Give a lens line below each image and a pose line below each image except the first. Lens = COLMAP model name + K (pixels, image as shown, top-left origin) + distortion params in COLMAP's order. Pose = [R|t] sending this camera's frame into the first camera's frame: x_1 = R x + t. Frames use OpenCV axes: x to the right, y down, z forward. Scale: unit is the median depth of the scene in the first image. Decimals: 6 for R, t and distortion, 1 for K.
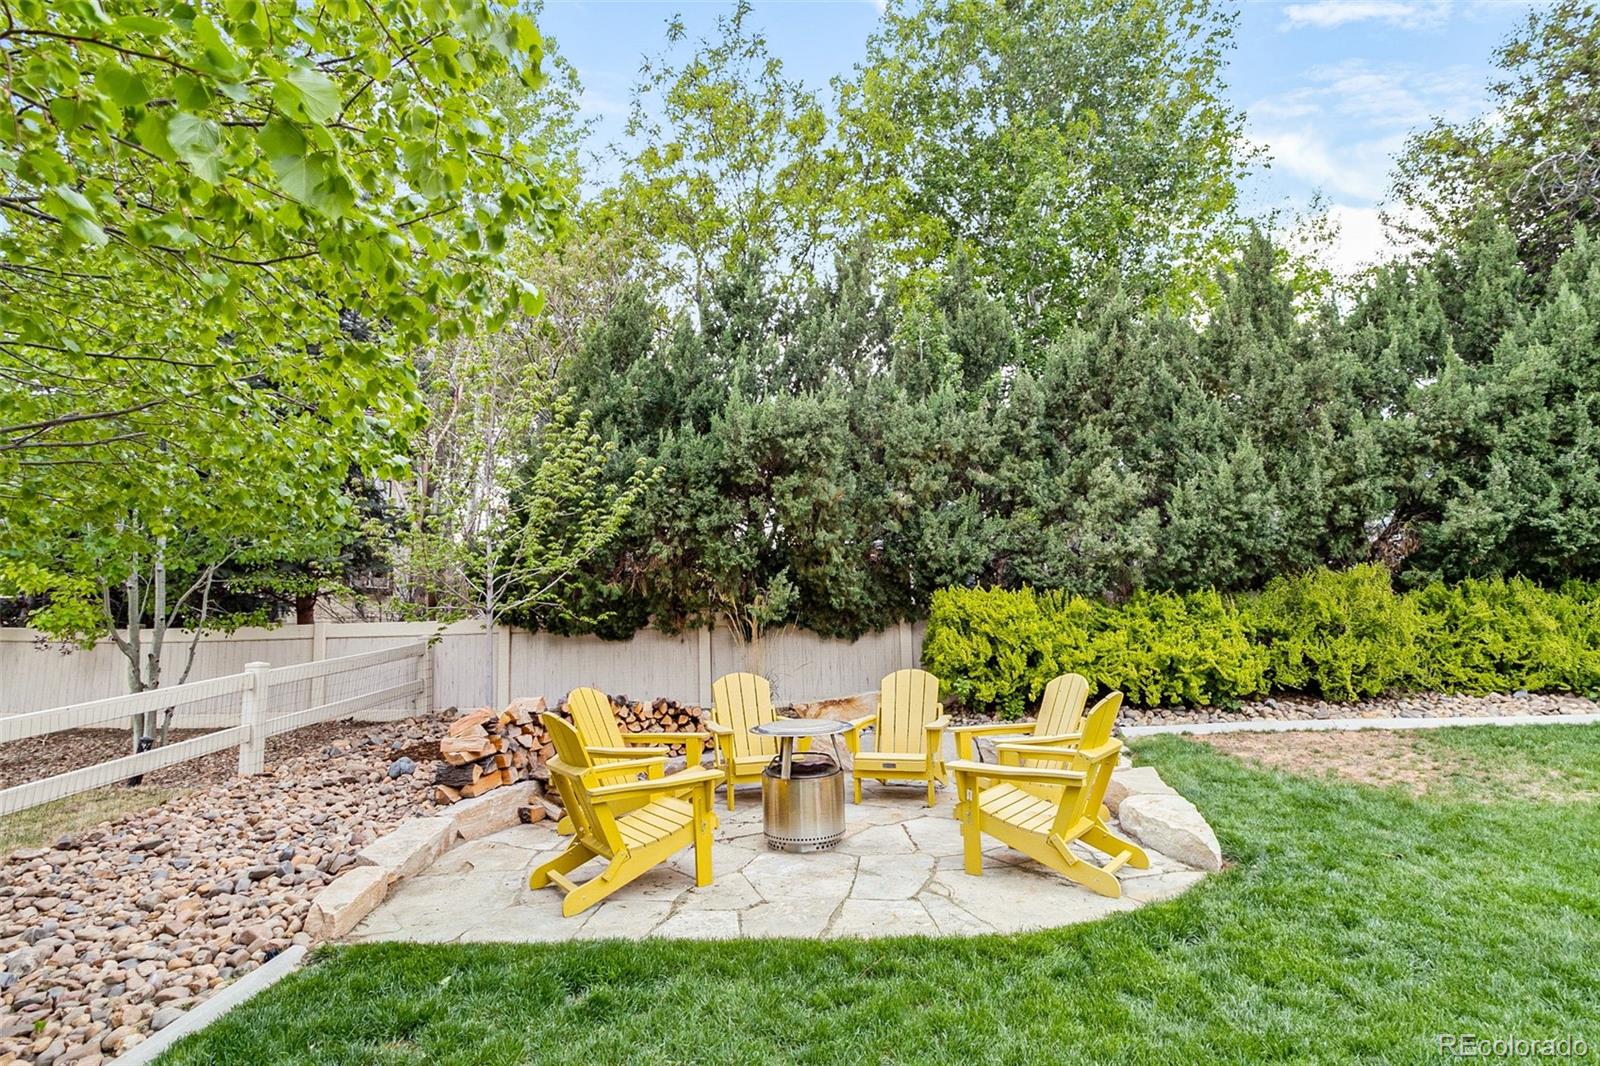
lens RADIAL K [[773.9, 0, 792.1], [0, 773.9, 538.7], [0, 0, 1]] dist [-0.069020, 0.043440]
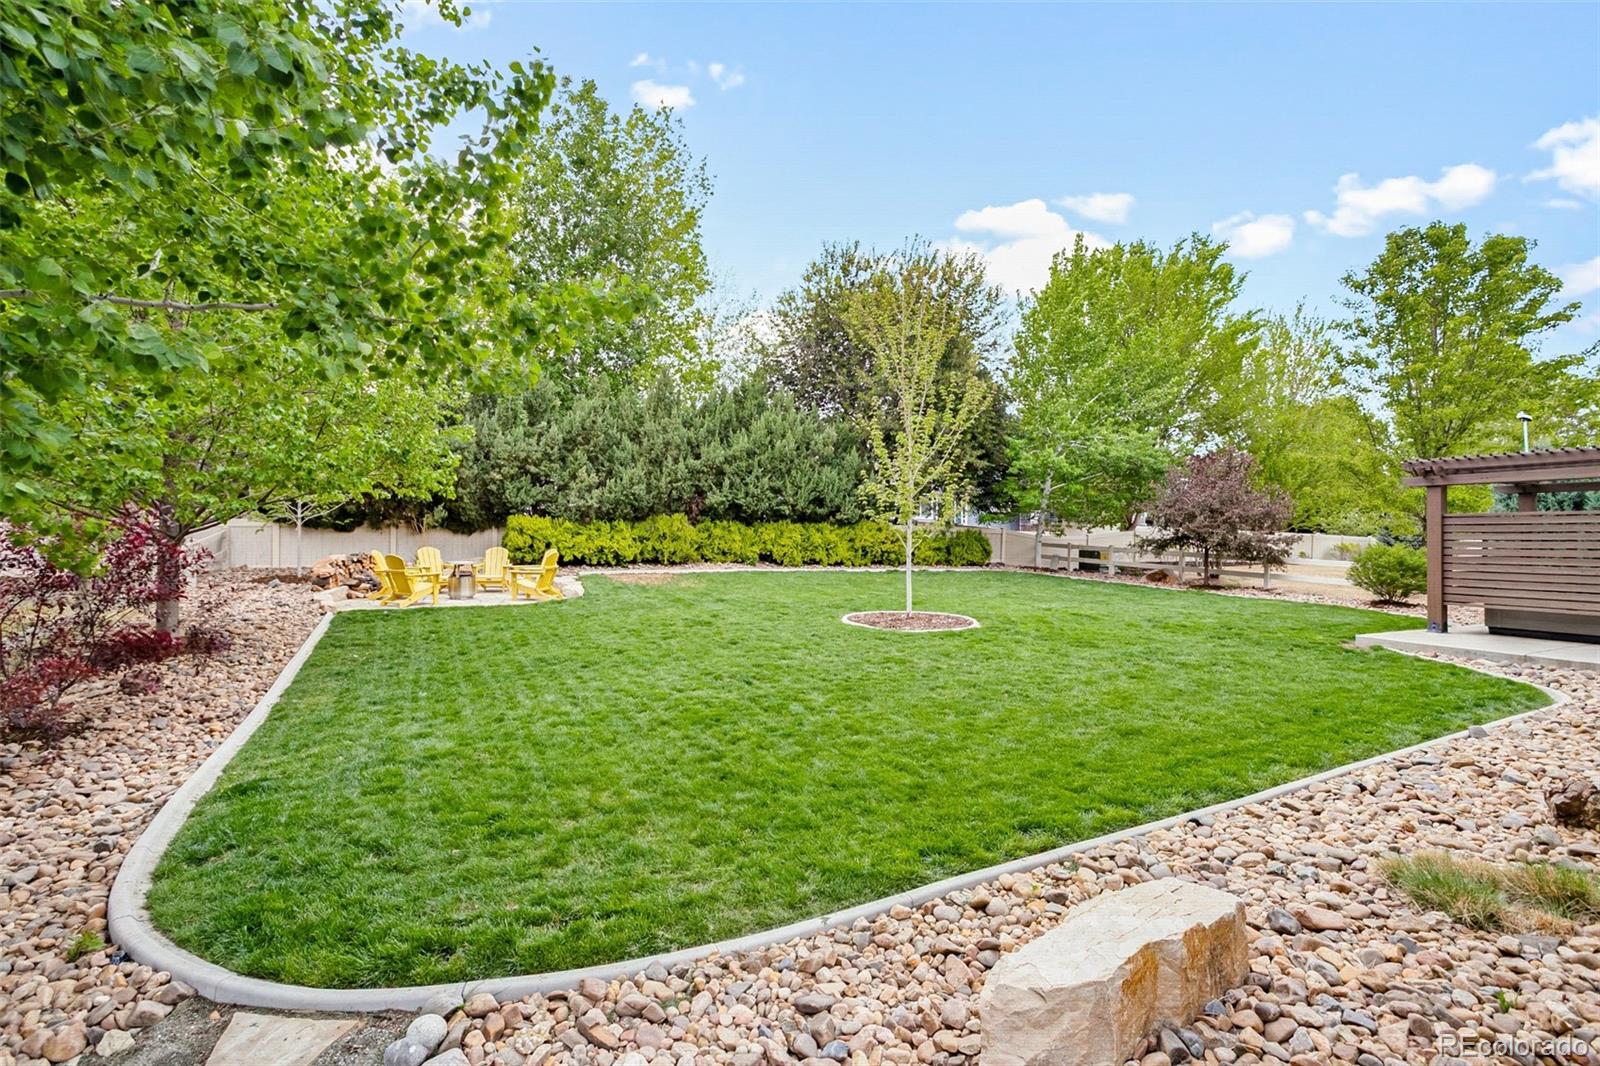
lens RADIAL K [[773.9, 0, 792.1], [0, 773.9, 538.7], [0, 0, 1]] dist [-0.069020, 0.043440]
pose [[0.866313, 0.027297, 0.498755, -0.247313], [-0.096408, 0.988868, 0.113336, -0.223686], [-0.490109, -0.146269, 0.859301, -1.531123]]
